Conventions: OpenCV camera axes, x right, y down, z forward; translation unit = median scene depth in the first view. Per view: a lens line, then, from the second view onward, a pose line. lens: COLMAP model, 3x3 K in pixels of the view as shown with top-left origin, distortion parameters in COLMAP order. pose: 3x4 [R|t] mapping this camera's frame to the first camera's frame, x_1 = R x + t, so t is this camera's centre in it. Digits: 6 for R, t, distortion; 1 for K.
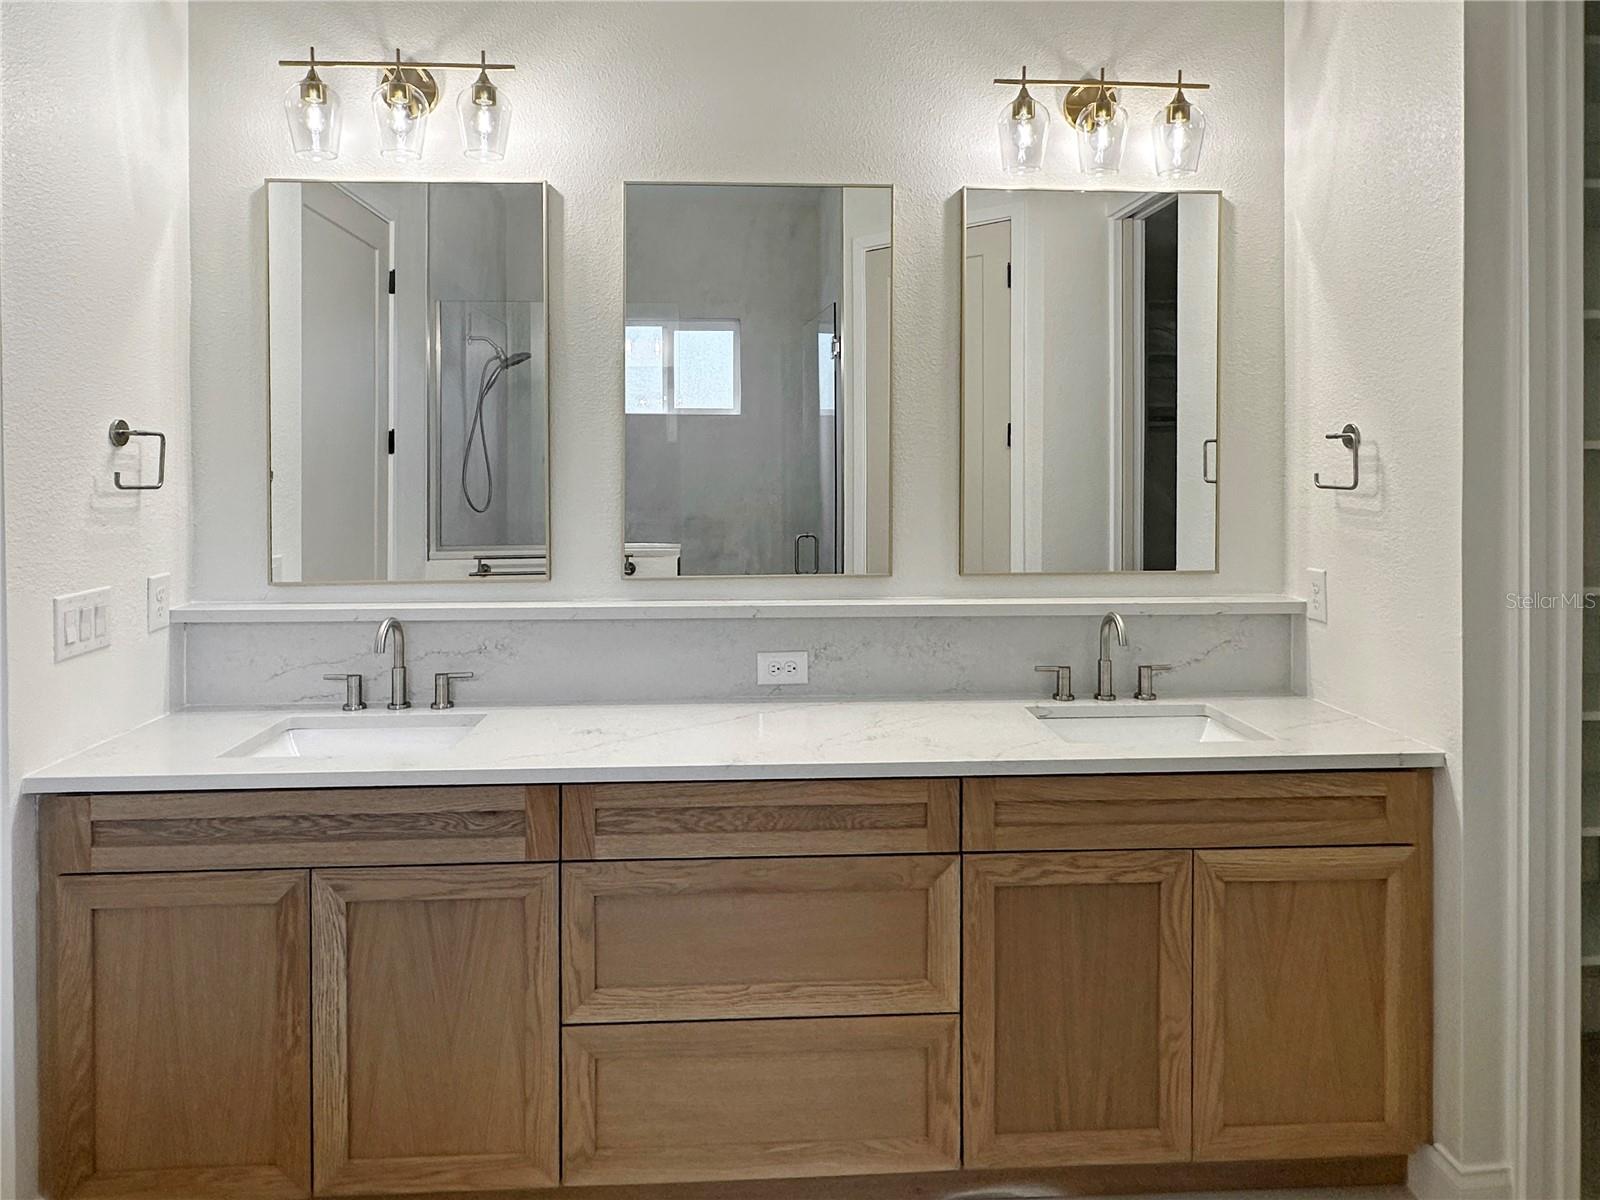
lens RADIAL K [[995.9, 0, 800.0], [0, 995.9, 600.0], [0, 0, 1]] dist [0.000274, 0.001078]
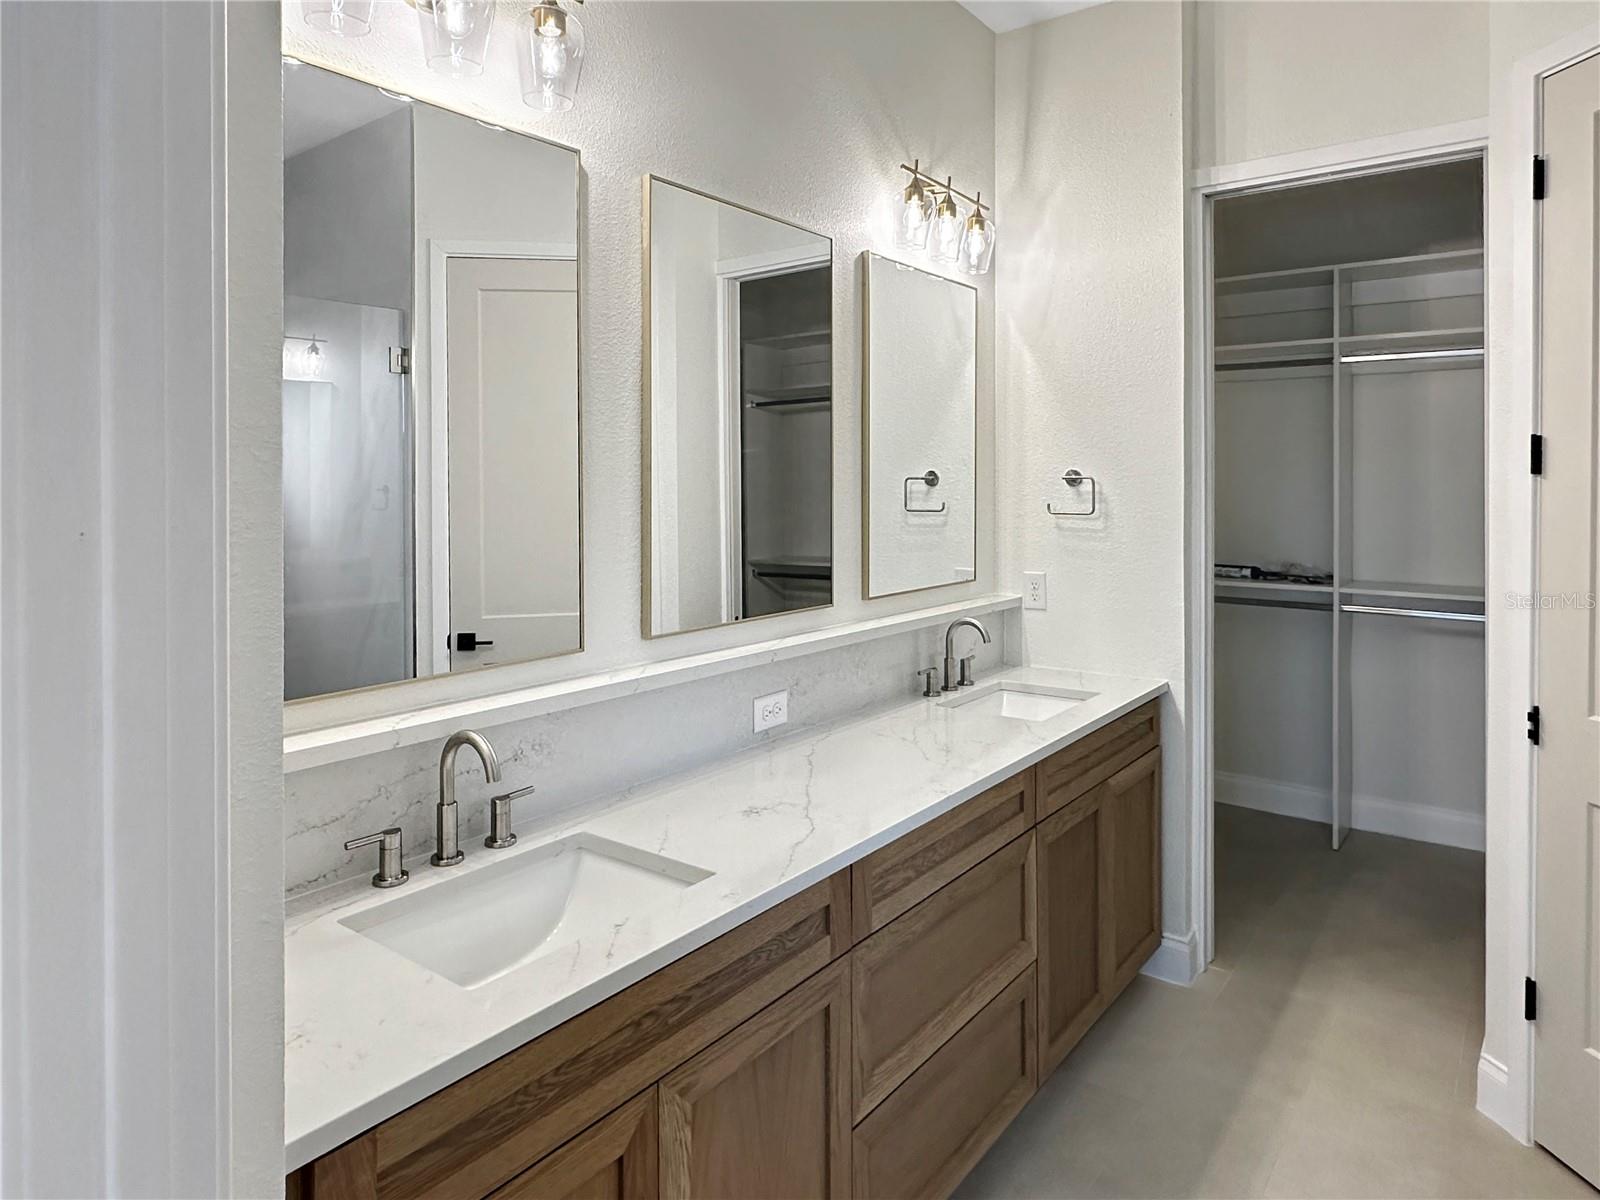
lens RADIAL K [[971.5, 0, 800.3], [0, 971.5, 621.3], [0, 0, 1]] dist [-0.001579, 0.000372]
pose [[0.648039, -0.105551, 0.754257, -0.882789], [0.108639, 0.993034, 0.045626, -0.073791], [-0.753819, 0.052375, 0.654992, 0.438035]]
